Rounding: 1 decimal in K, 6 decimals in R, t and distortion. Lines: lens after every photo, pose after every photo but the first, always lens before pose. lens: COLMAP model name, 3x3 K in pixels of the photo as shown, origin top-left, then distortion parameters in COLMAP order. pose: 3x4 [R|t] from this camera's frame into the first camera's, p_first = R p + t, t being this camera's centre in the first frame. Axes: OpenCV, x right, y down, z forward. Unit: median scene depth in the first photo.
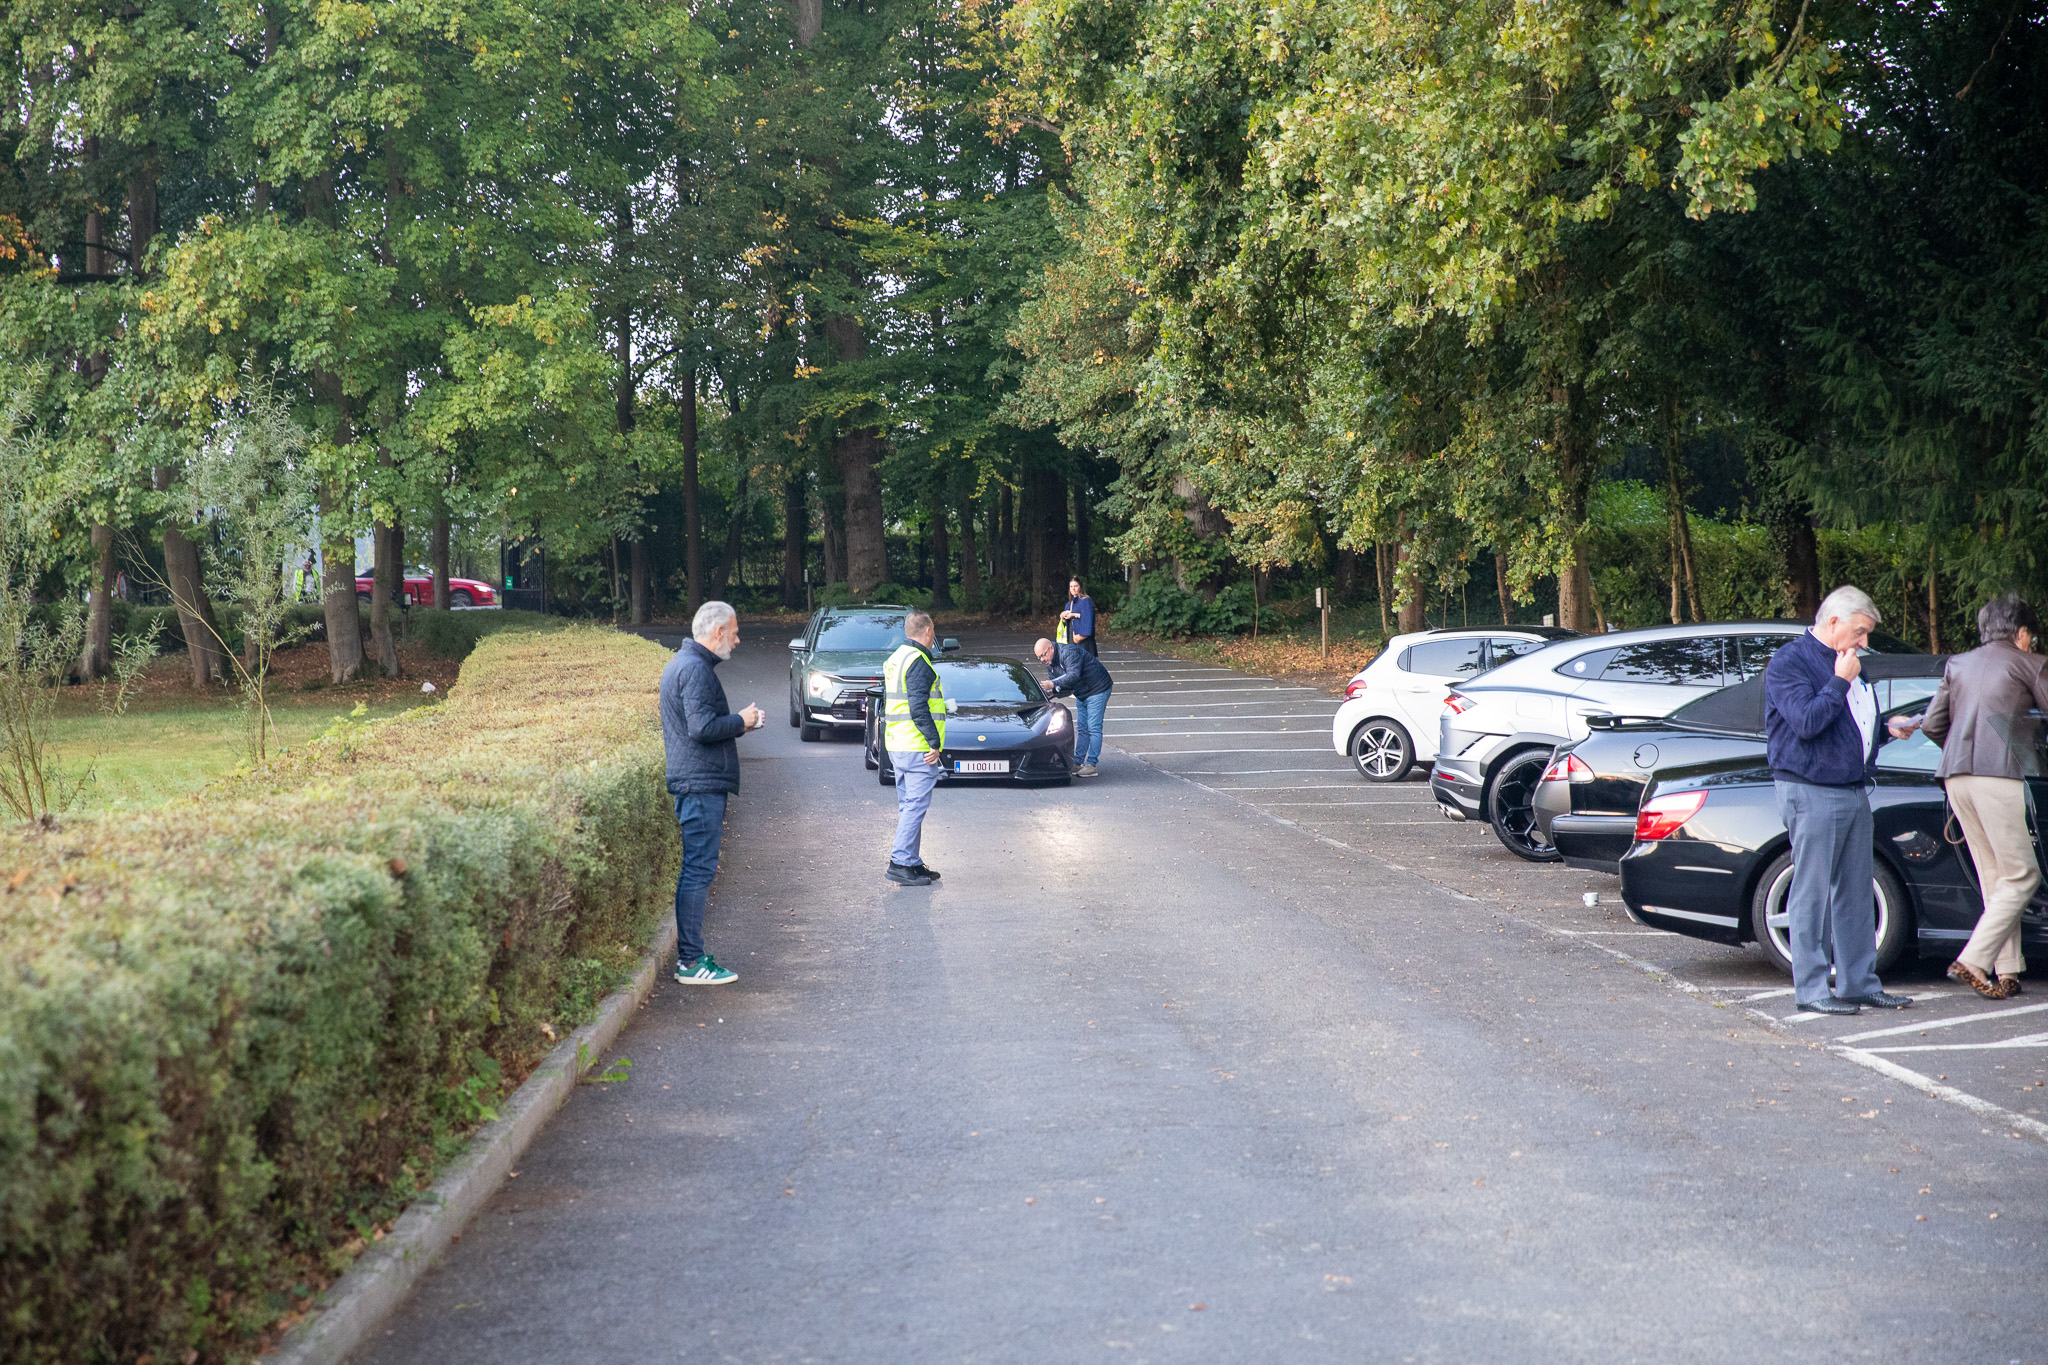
lens RADIAL K [[3900.7, 0, 1024.0], [0, 3900.7, 682.5], [0, 0, 1]] dist [0.227485, 0.281754]
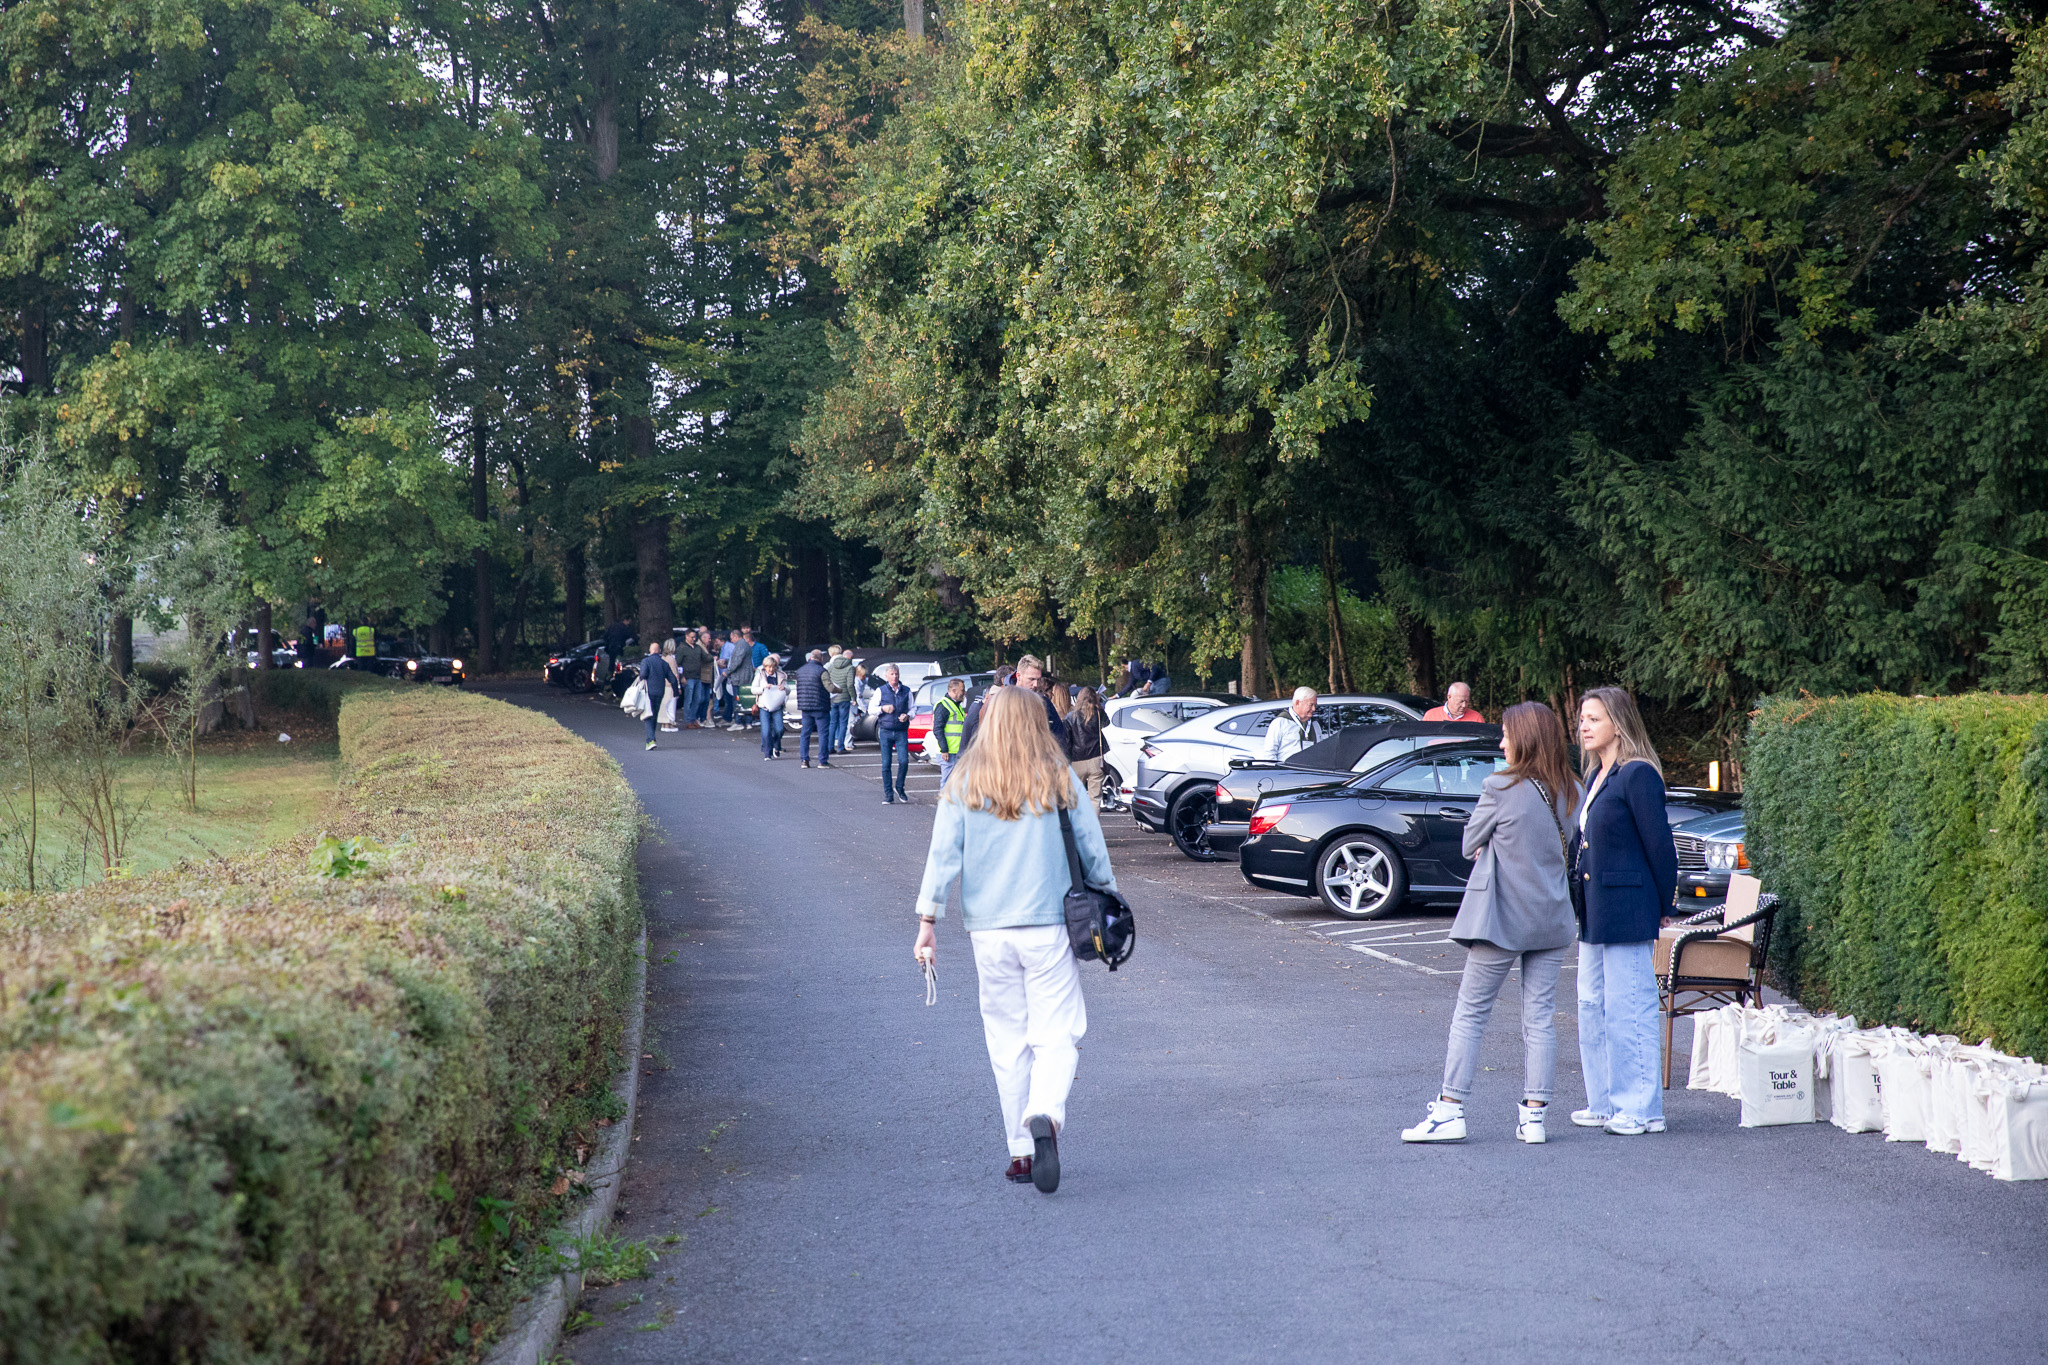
lens RADIAL K [[4056.7, 0, 1024.0], [0, 4056.7, 682.5], [0, 0, 1]] dist [0.276947, 0.300338]
pose [[0.997430, 0.003036, 0.071588, -0.031676], [-0.002199, 0.999928, -0.011763, -0.001811], [-0.071618, 0.011575, 0.997365, -0.361840]]
